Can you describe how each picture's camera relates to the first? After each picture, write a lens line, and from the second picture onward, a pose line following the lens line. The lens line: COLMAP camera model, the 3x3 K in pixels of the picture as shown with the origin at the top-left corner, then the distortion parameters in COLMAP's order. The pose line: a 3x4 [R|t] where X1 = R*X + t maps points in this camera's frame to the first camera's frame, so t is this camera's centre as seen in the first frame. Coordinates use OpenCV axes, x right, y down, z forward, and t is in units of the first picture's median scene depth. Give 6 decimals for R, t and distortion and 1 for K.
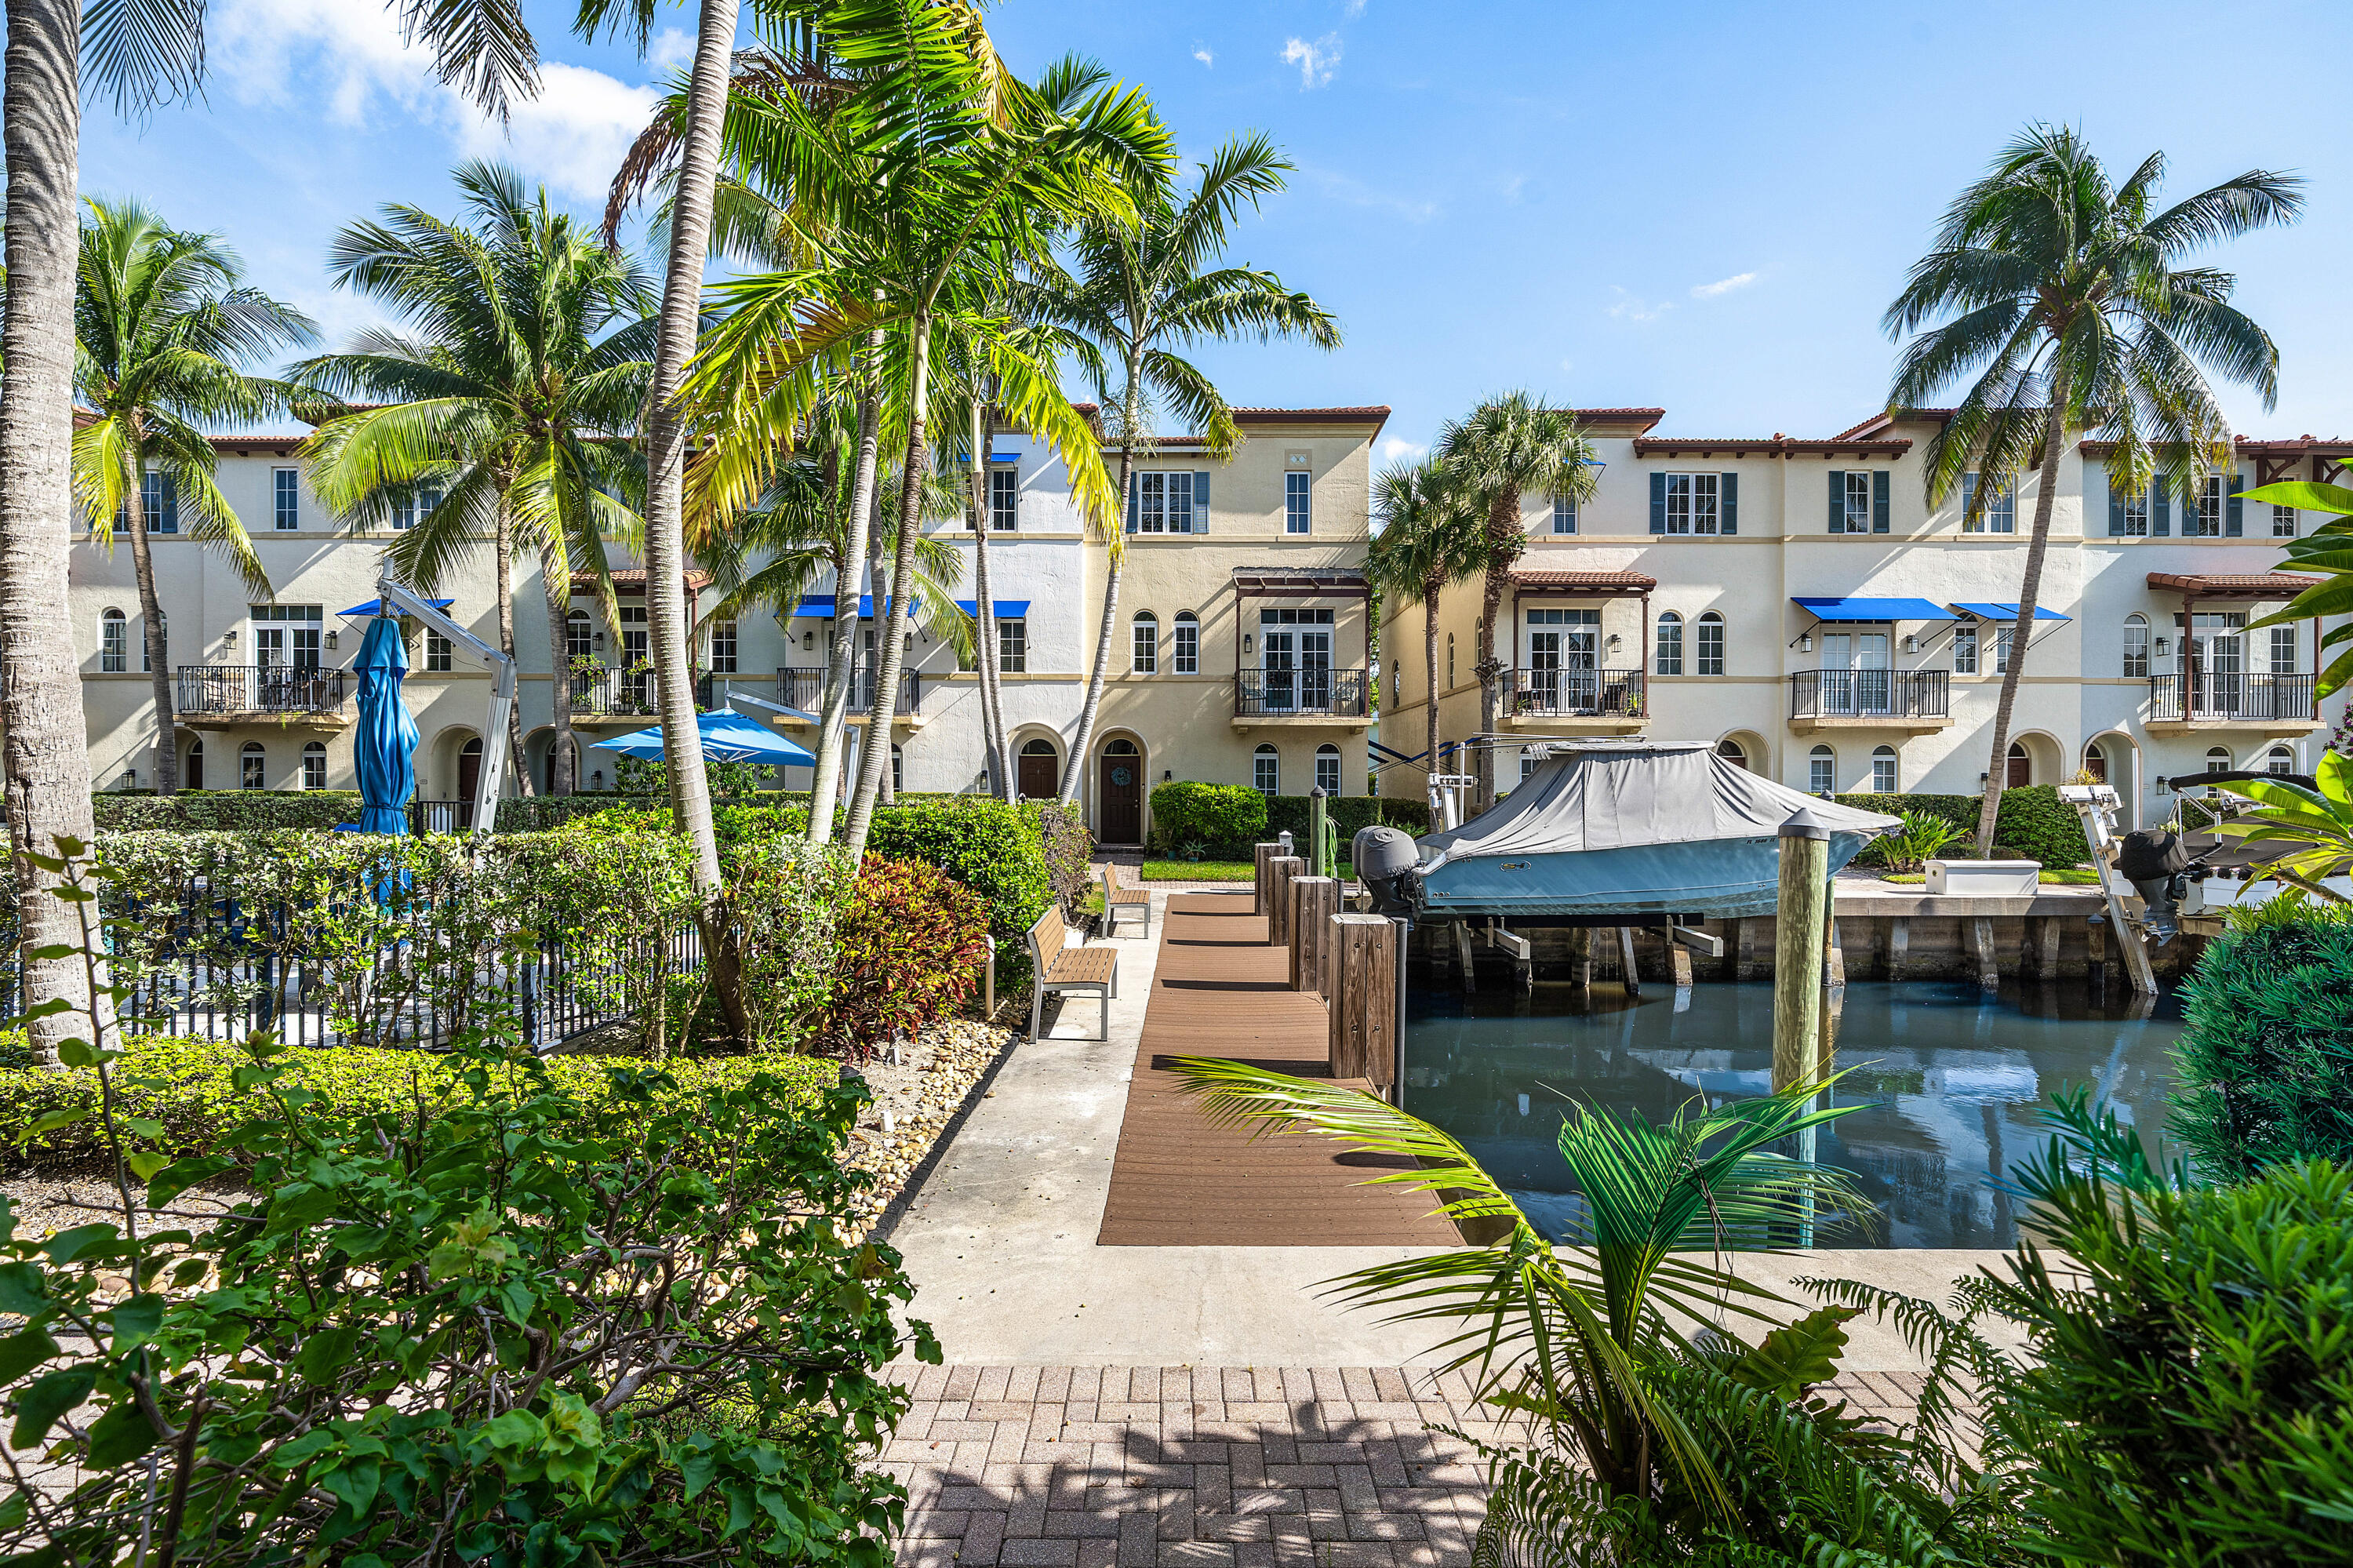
lens RADIAL K [[1029.6, 0, 1203.6], [0, 1029.6, 778.5], [0, 0, 1]] dist [0.001382, -0.000997]
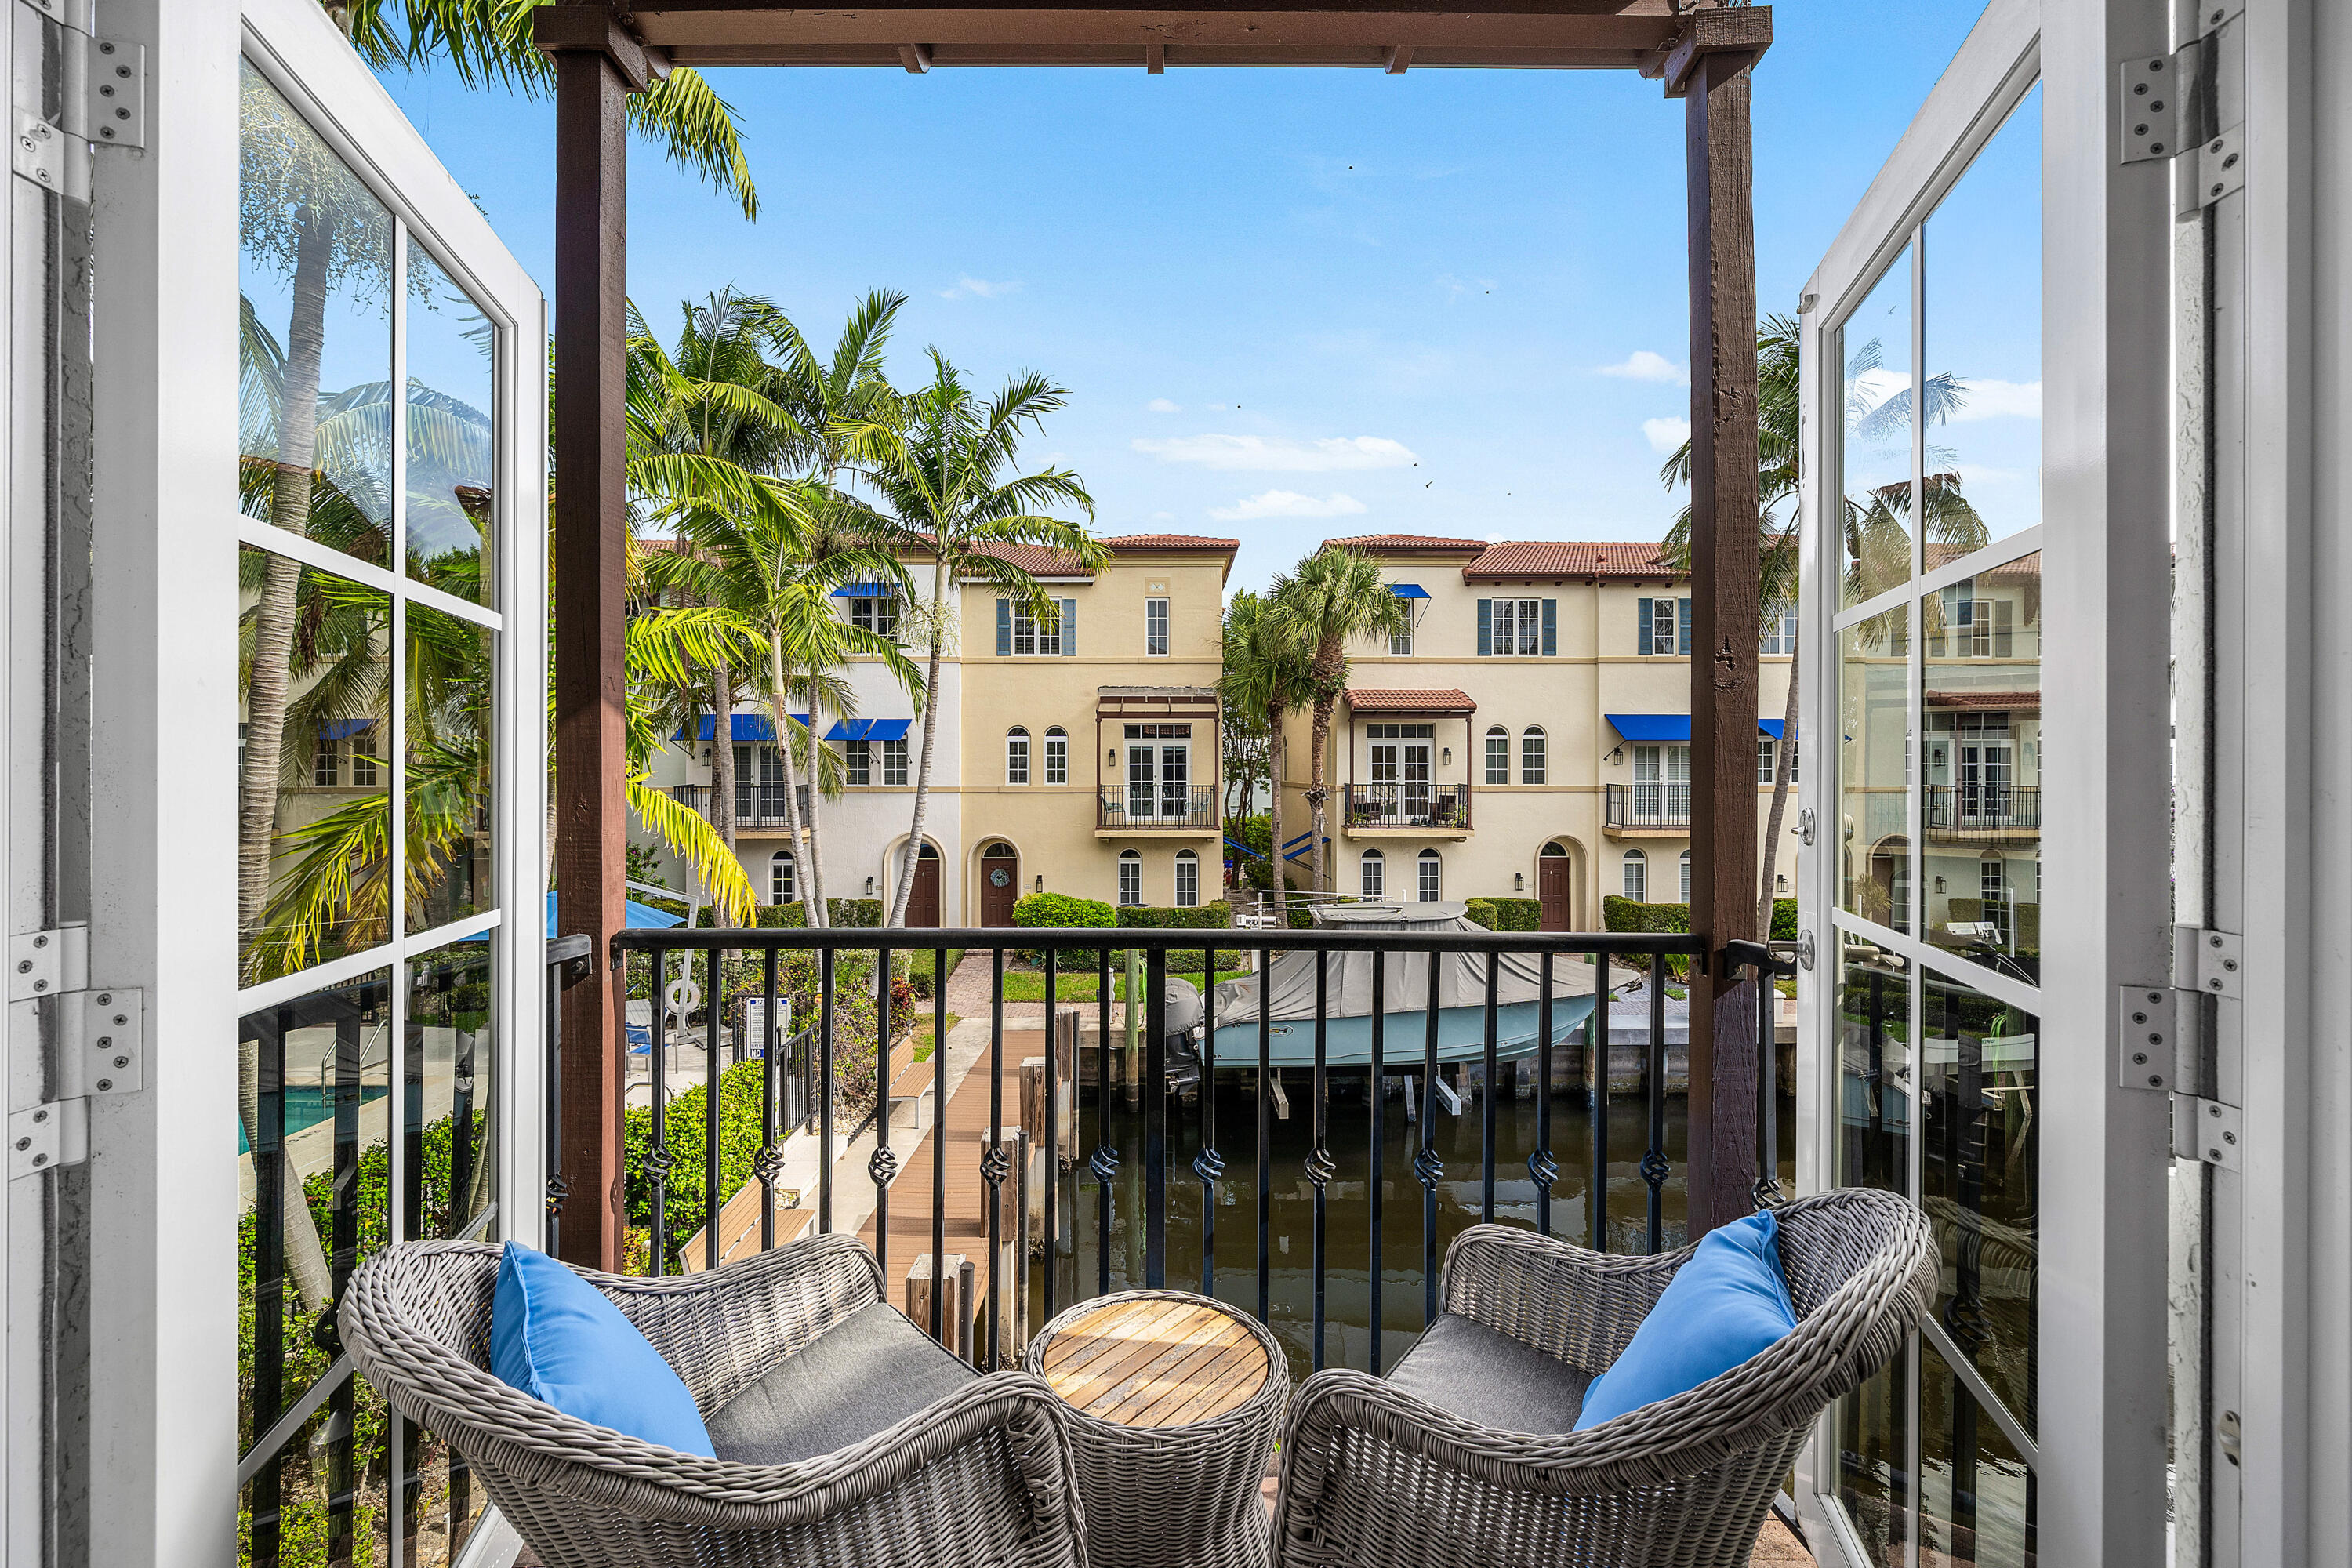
lens RADIAL K [[963.5, 0, 1203.0], [0, 963.5, 770.9], [0, 0, 1]] dist [-0.003363, 0.000588]
pose [[0.999782, -0.009137, 0.018761, 0.121037], [0.009076, 0.999953, 0.003362, -0.120519], [-0.018791, -0.003191, 0.999818, -0.016529]]
